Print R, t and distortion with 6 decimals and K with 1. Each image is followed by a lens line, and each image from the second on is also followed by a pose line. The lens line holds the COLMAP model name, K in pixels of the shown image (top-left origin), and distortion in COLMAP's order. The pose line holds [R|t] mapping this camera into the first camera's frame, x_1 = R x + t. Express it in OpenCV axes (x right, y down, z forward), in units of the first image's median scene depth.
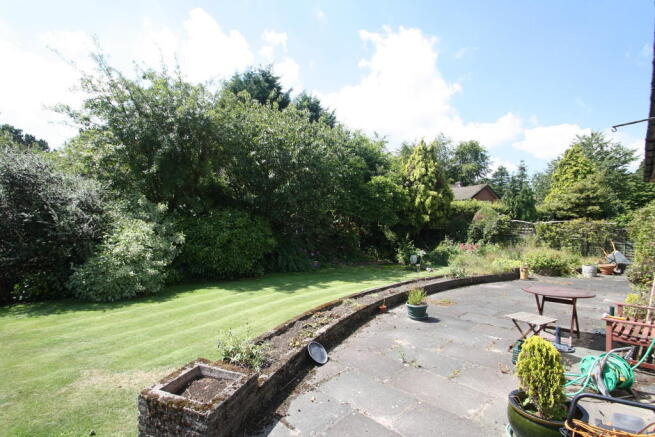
lens RADIAL K [[307.9, 0, 319.8], [0, 307.9, 227.6], [0, 0, 1]] dist [-0.006603, -0.001112]
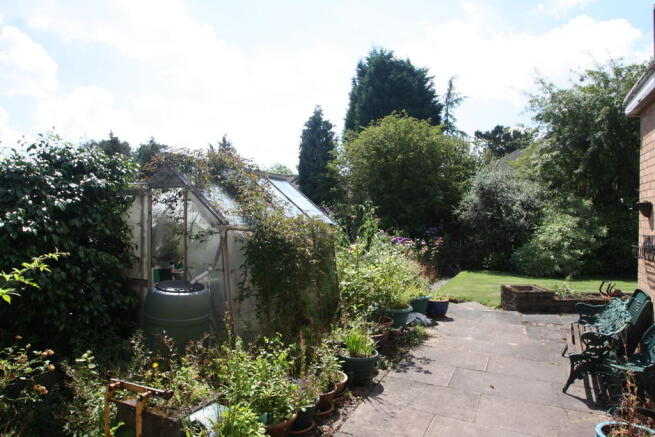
lens RADIAL K [[427.1, 0, 327.2], [0, 427.1, 220.8], [0, 0, 1]] dist [-0.001849, -0.000805]
pose [[0.372955, -0.005836, -0.927831, 0.595790], [-0.005508, 0.999949, -0.008503, 0.016129], [0.927833, 0.008282, 0.372904, -0.461903]]
